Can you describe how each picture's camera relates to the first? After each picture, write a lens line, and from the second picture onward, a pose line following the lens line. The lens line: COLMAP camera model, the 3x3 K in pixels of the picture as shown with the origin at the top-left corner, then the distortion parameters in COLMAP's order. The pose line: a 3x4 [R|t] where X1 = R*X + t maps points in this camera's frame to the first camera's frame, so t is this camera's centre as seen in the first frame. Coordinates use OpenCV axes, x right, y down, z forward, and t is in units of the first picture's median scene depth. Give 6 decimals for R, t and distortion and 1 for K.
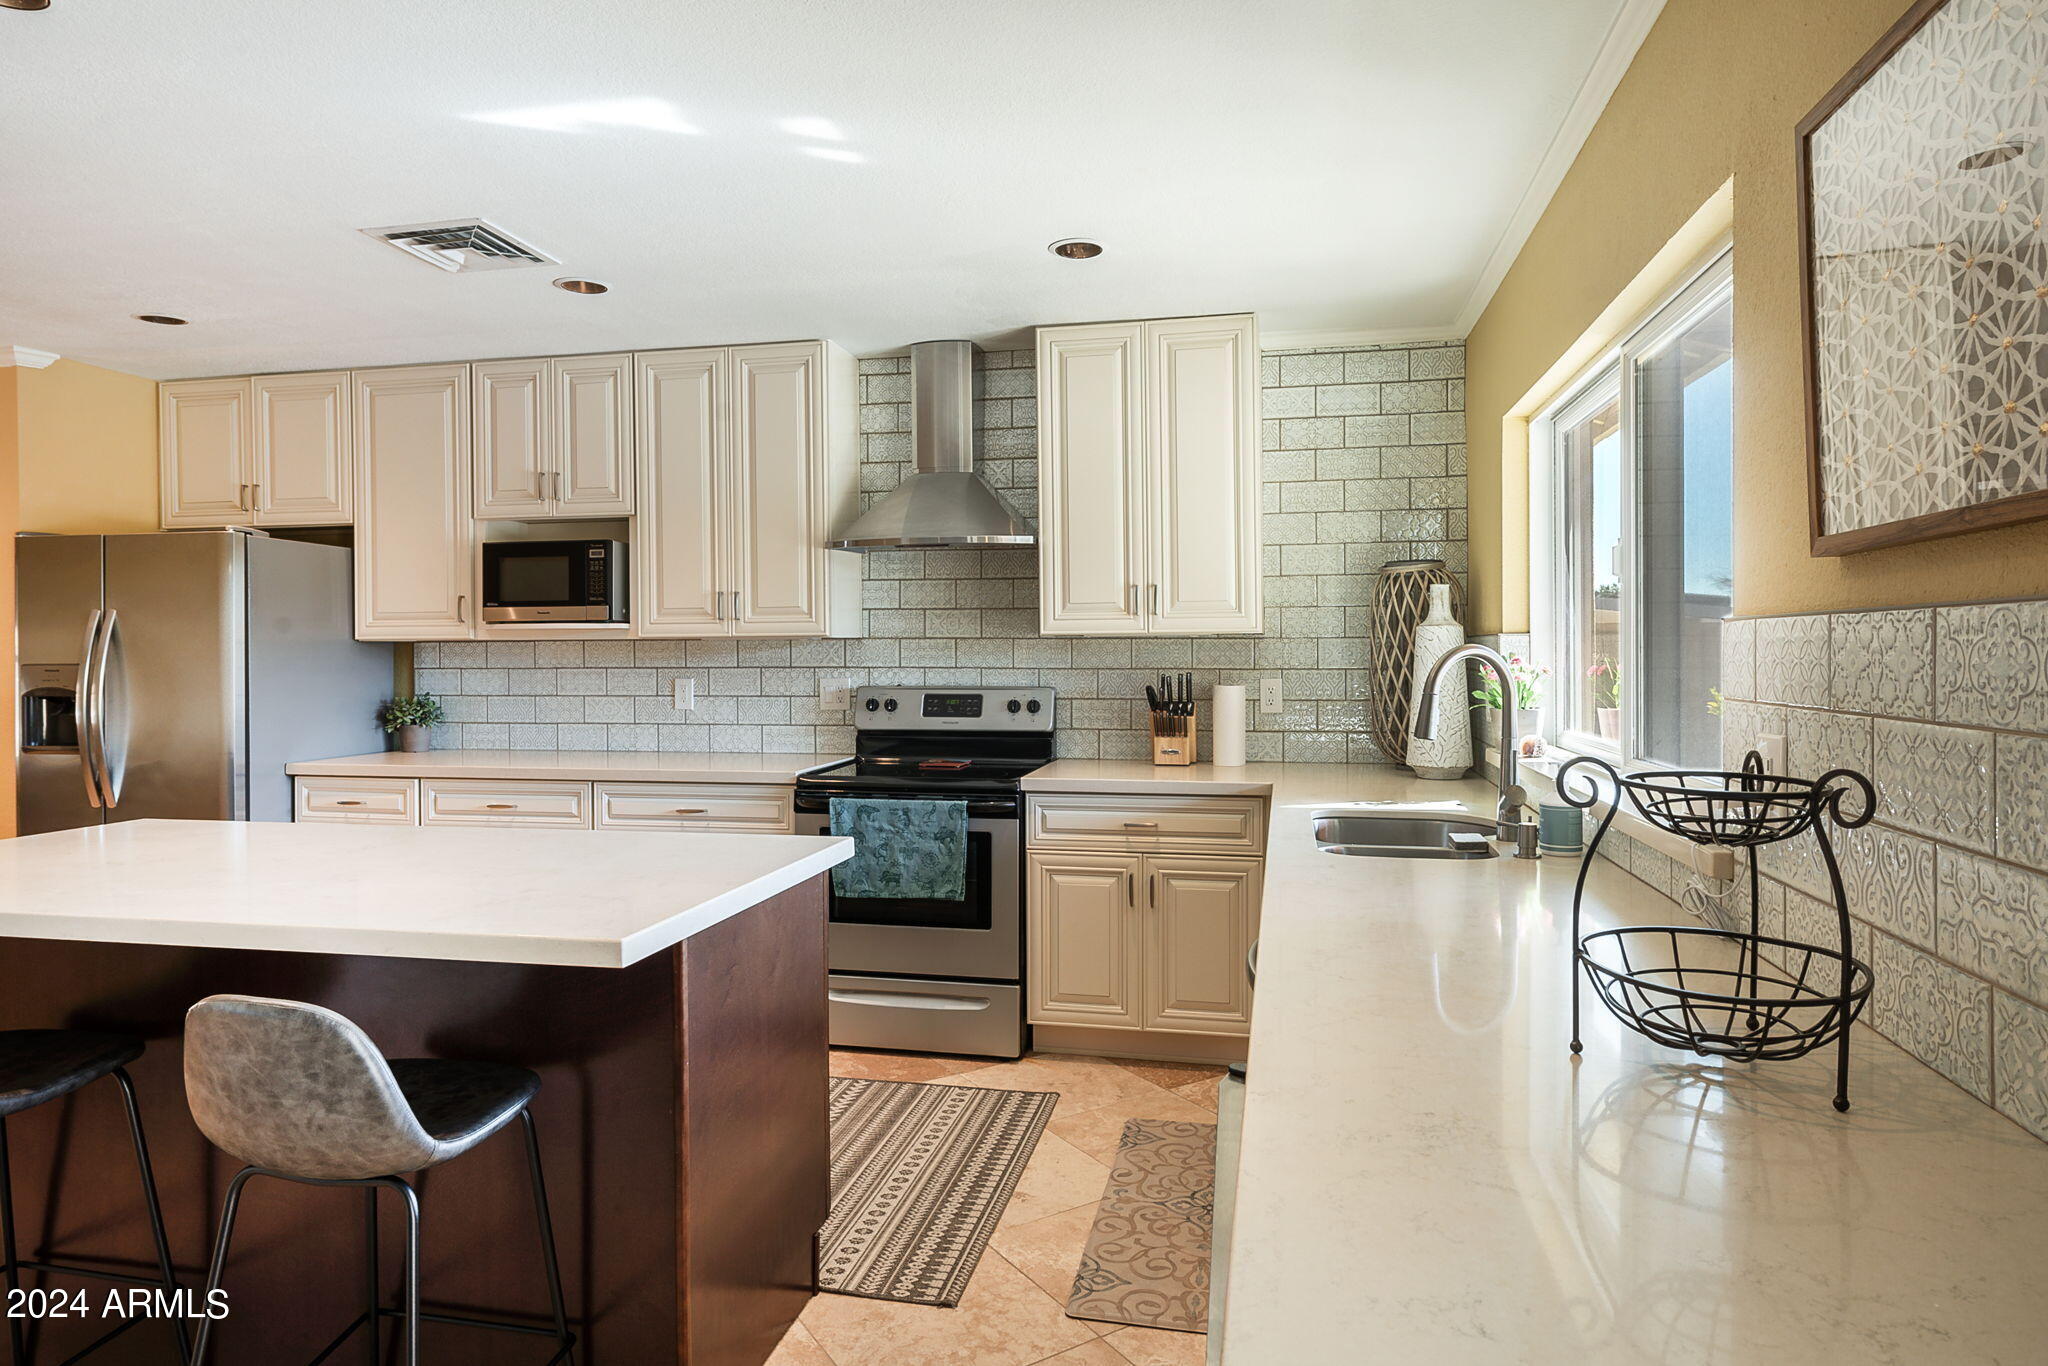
lens RADIAL K [[1187.3, 0, 1049.4], [0, 1187.3, 660.5], [0, 0, 1]] dist [0.000752, -0.002103]
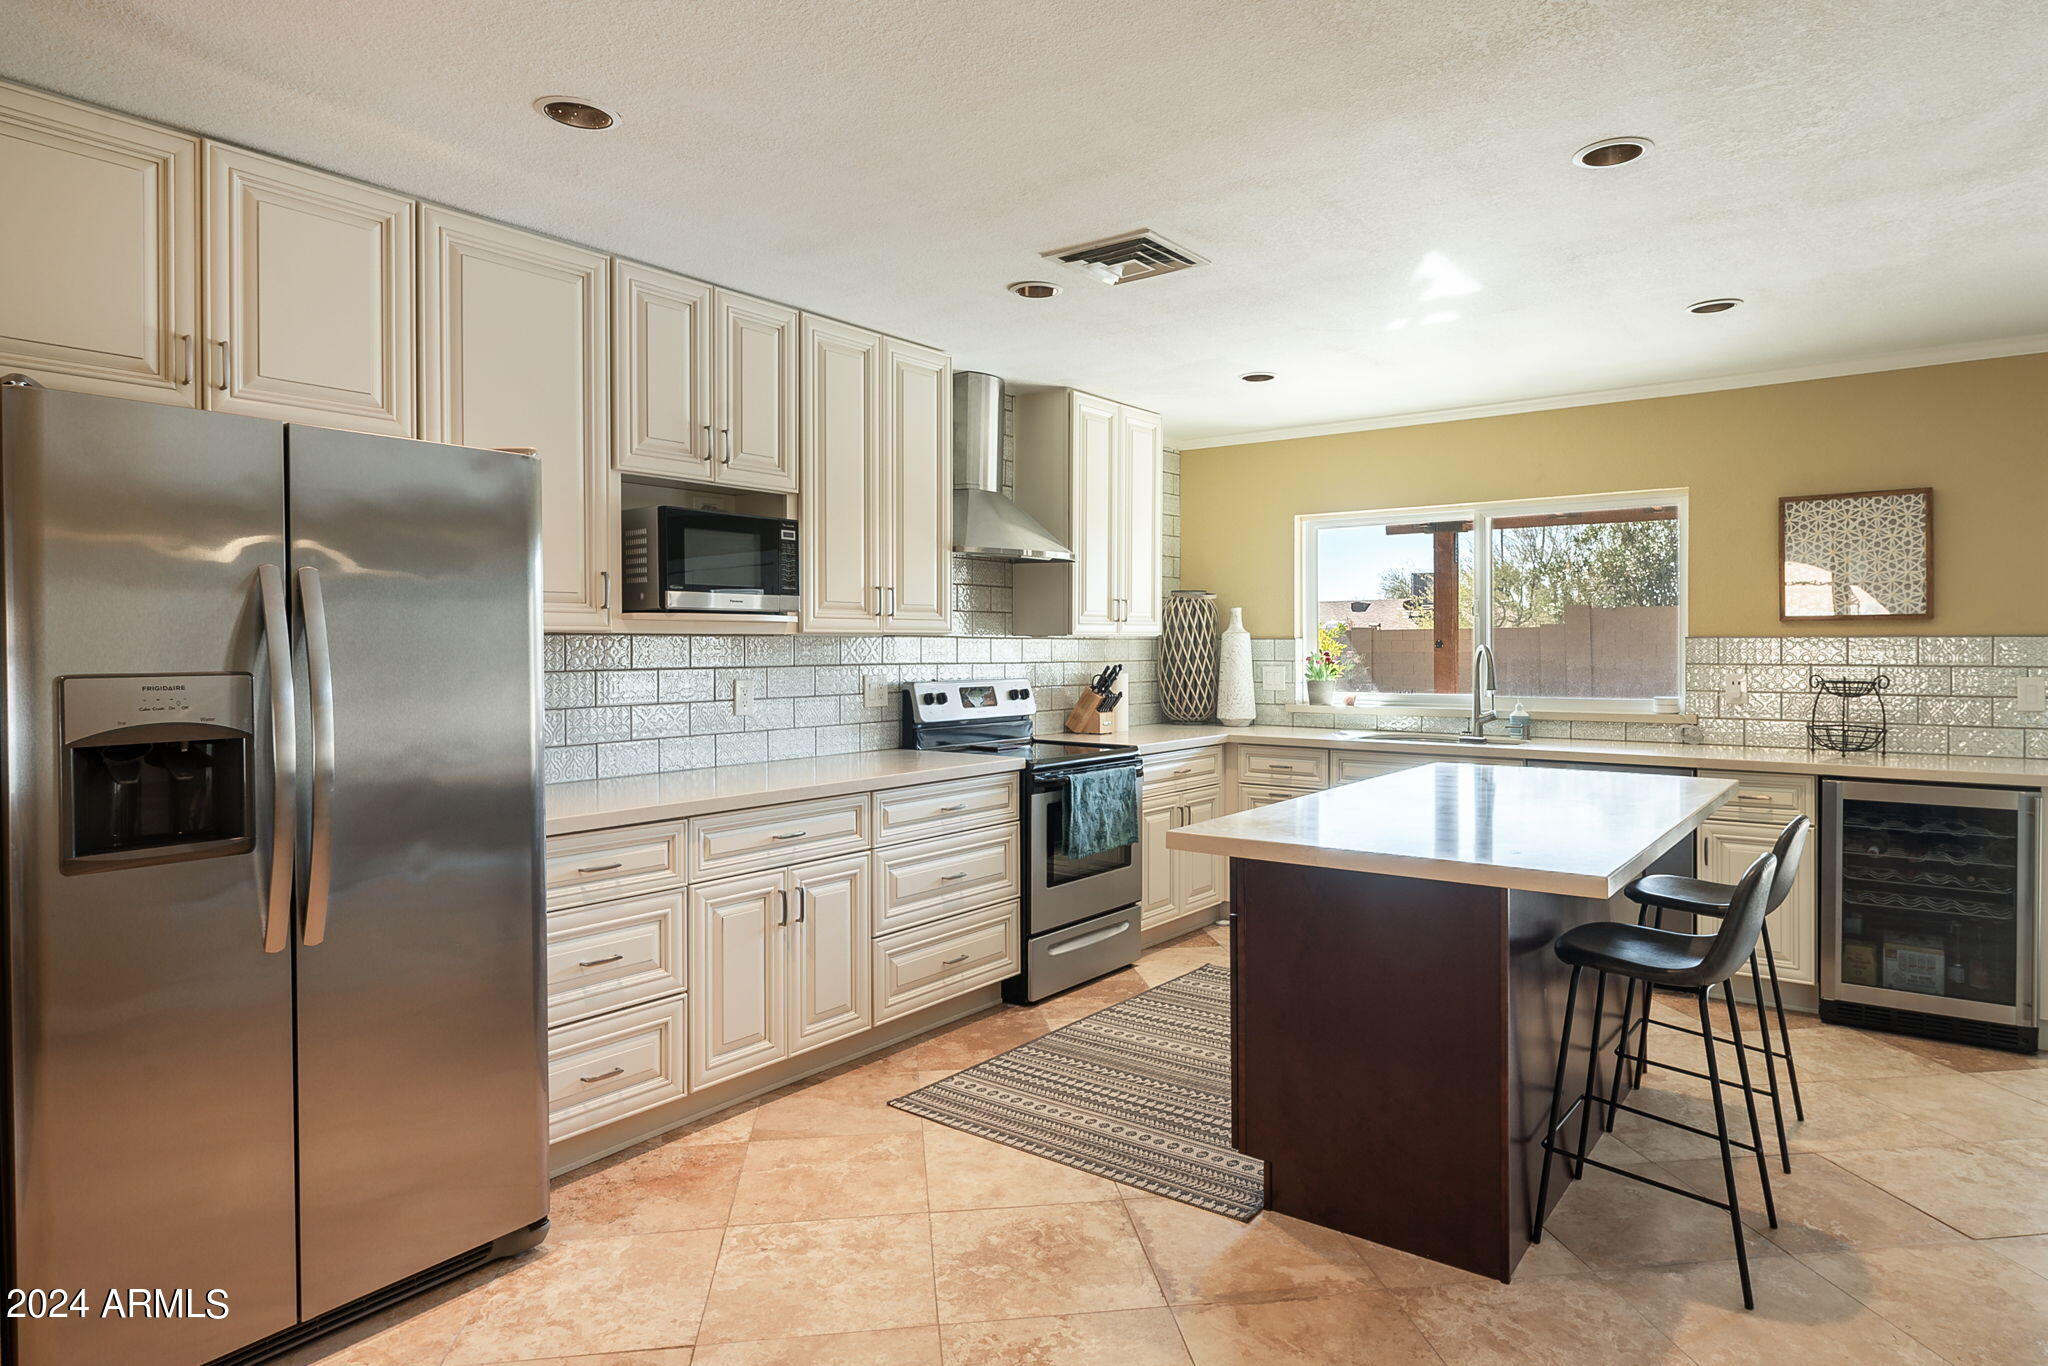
lens RADIAL K [[1171.0, 0, 1036.0], [0, 1171.0, 647.1], [0, 0, 1]] dist [-0.000546, -0.001184]
pose [[0.435956, 0.000211, 0.899968, -1.124110], [0.008432, 0.999955, -0.004319, -0.003578], [-0.899929, 0.009471, 0.435934, 0.493517]]
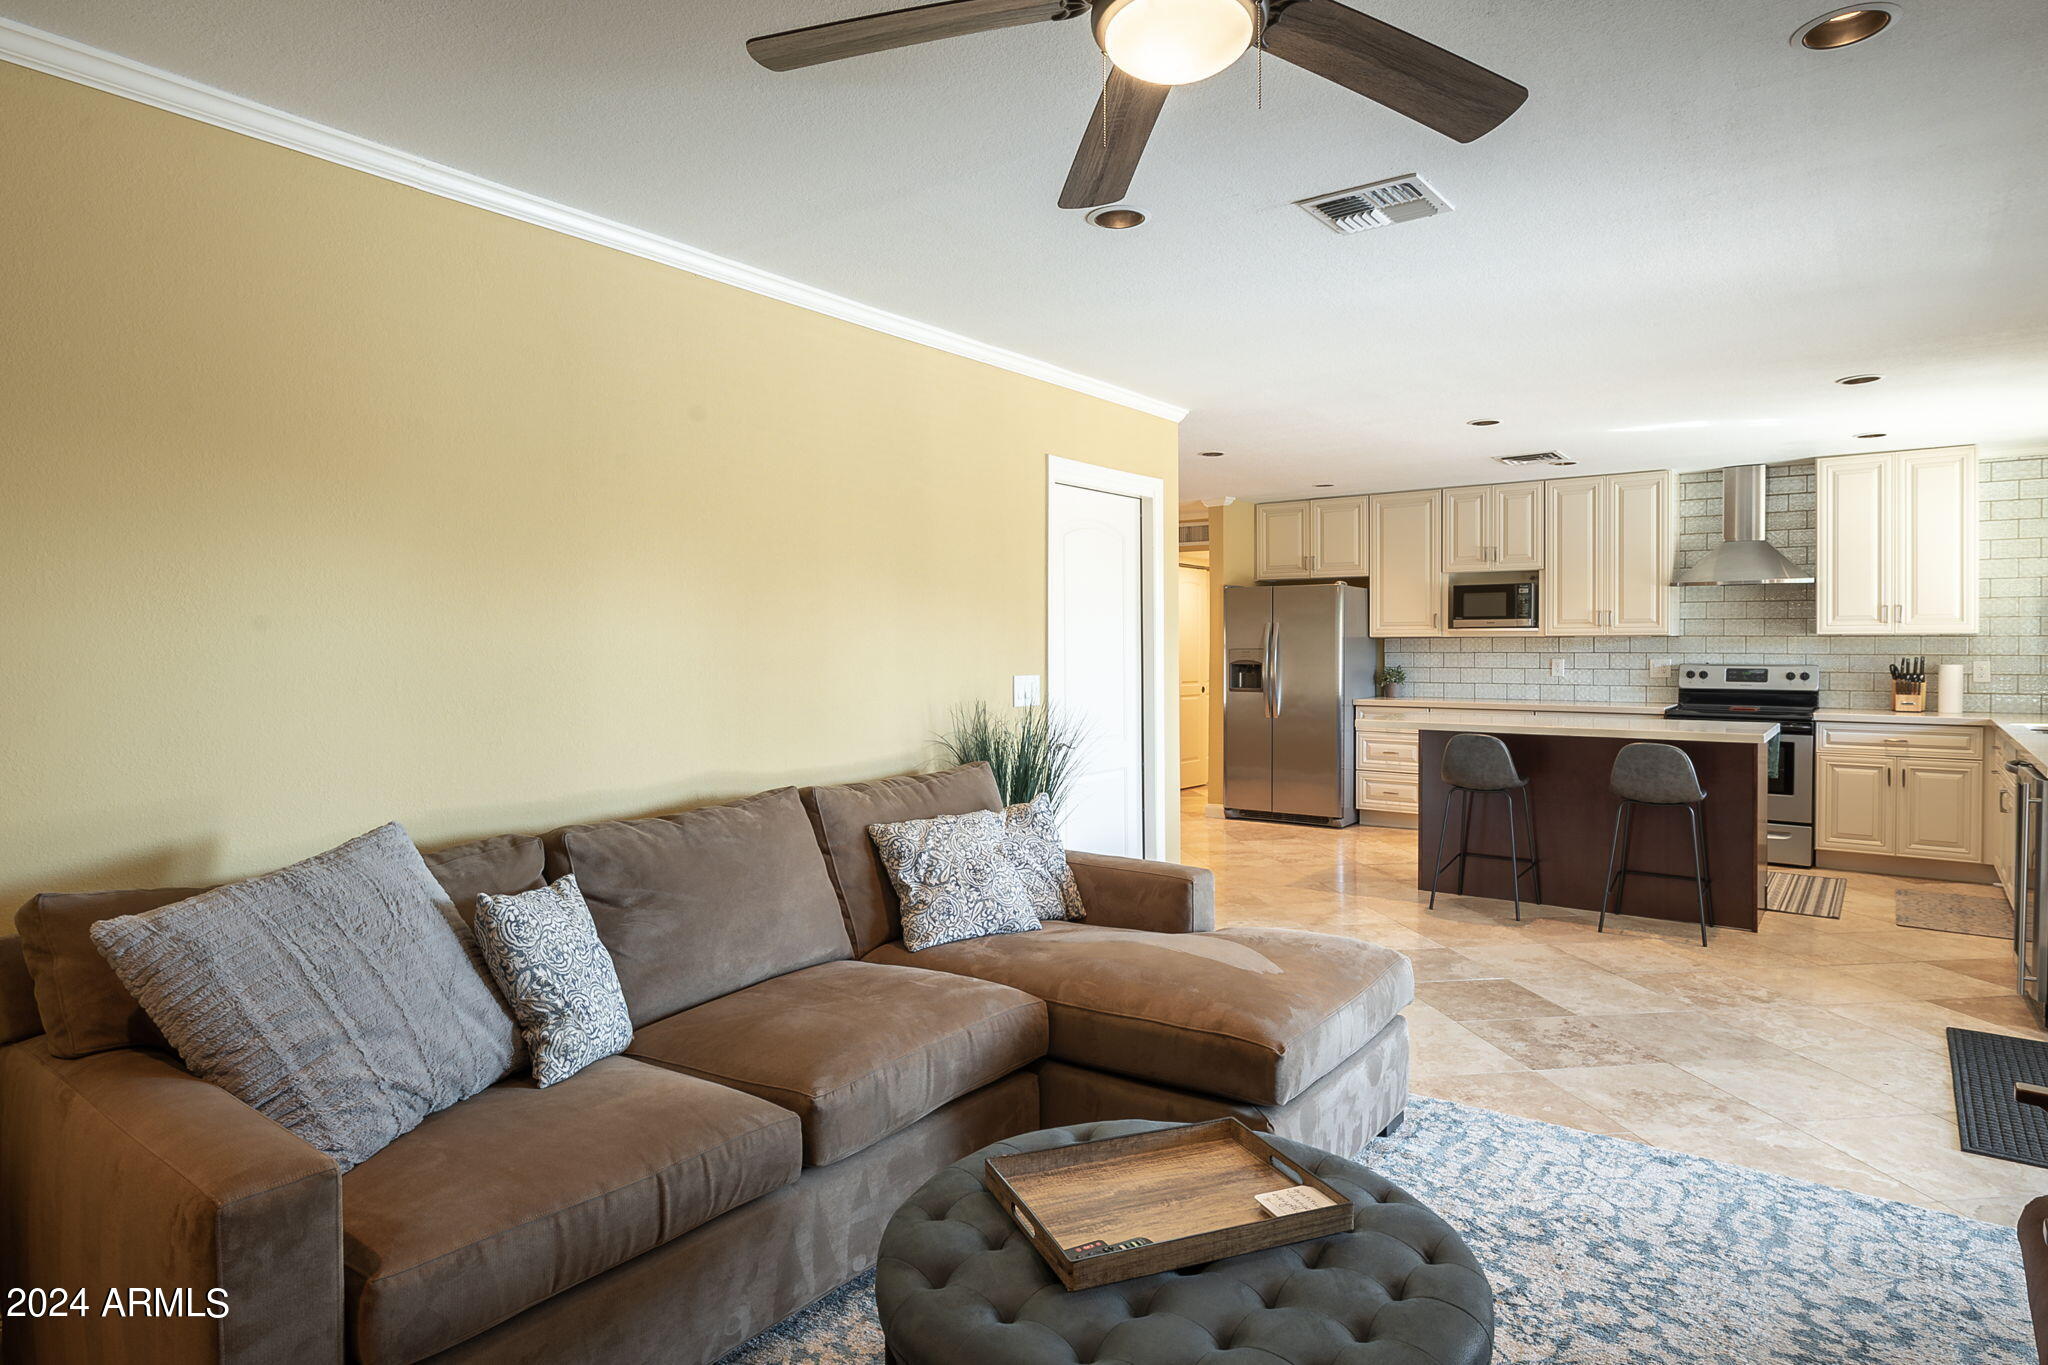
lens RADIAL K [[1174.7, 0, 1000.9], [0, 1174.7, 662.4], [0, 0, 1]] dist [-0.001936, -0.001193]
pose [[0.896640, 0.009863, -0.442650, -0.315895], [-0.006365, 0.999936, 0.009388, 0.010797], [0.442714, -0.005600, 0.896646, -1.063619]]
